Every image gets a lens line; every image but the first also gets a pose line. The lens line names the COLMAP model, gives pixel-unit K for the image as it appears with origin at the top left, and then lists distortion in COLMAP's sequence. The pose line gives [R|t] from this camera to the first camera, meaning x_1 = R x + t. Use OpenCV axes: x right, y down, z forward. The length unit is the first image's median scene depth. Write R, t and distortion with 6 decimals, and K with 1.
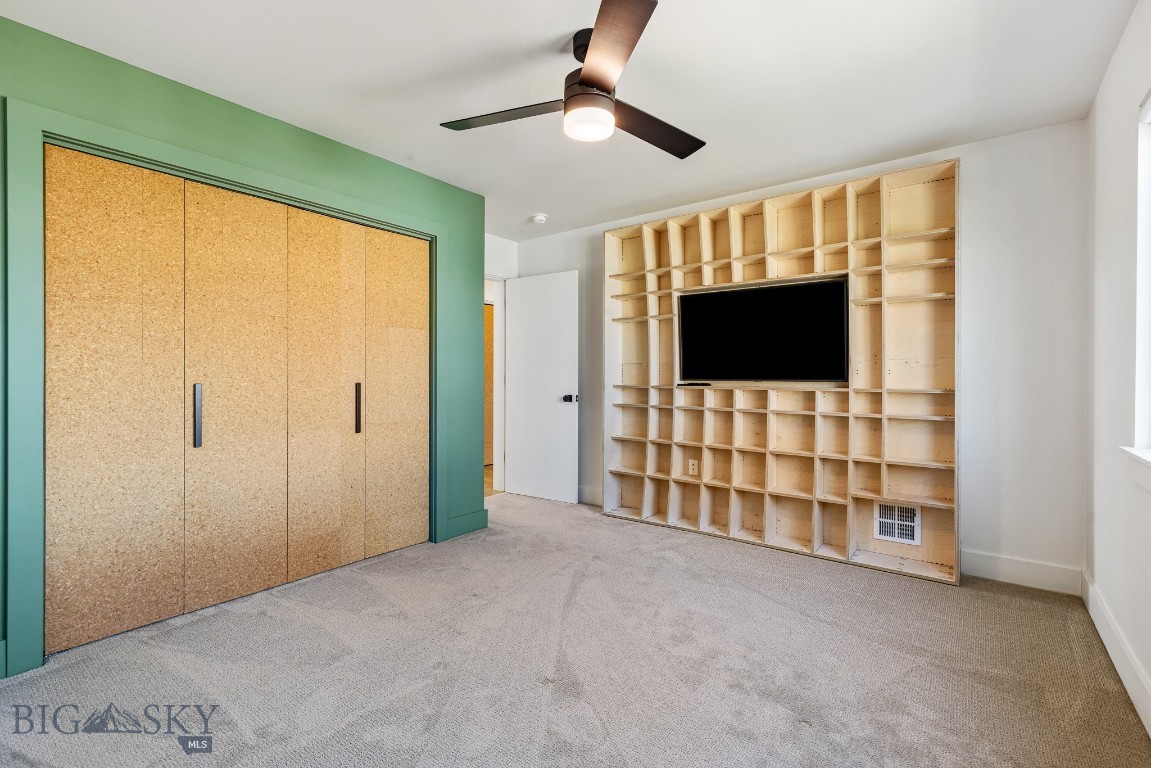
lens RADIAL K [[514.7, 0, 572.4], [0, 514.7, 381.2], [0, 0, 1]] dist [0.008925, -0.002583]
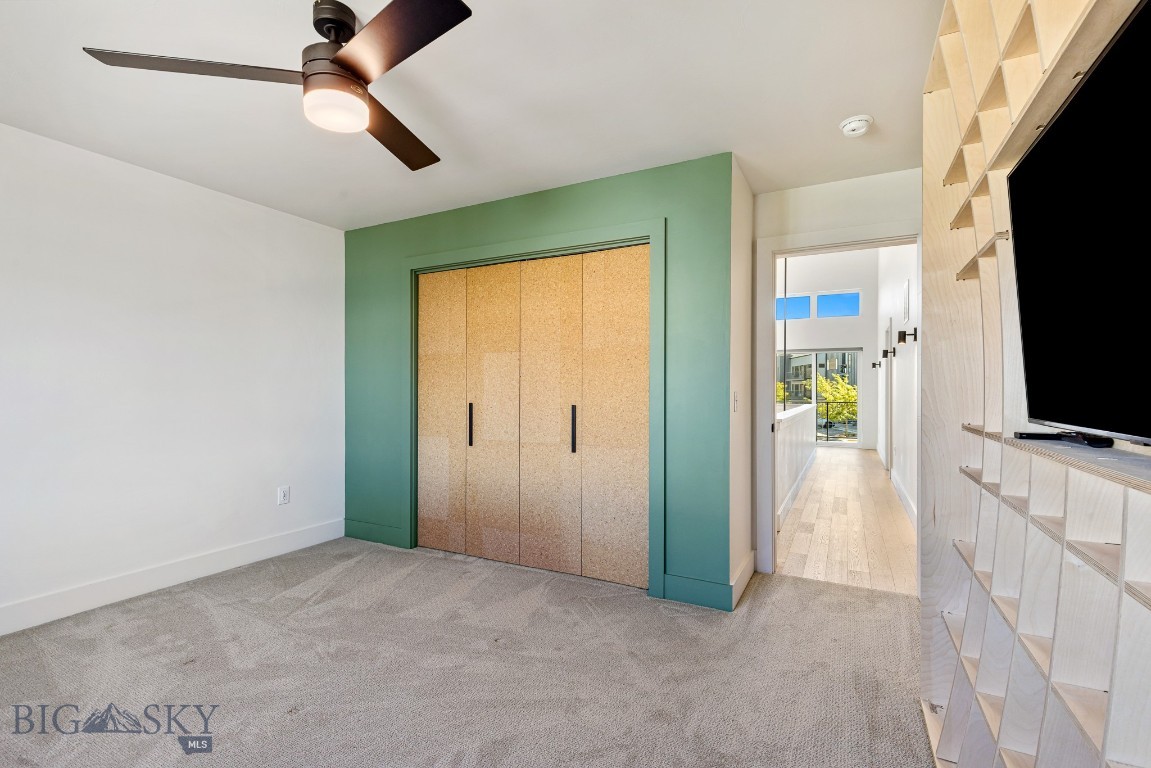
lens RADIAL K [[514.7, 0, 575.1], [0, 514.7, 387.9], [0, 0, 1]] dist [0.008925, -0.002583]
pose [[0.178323, -0.004780, -0.983960, 0.657623], [-0.007625, 0.999951, -0.006239, -0.026416], [0.983943, 0.008615, 0.178278, 0.860458]]
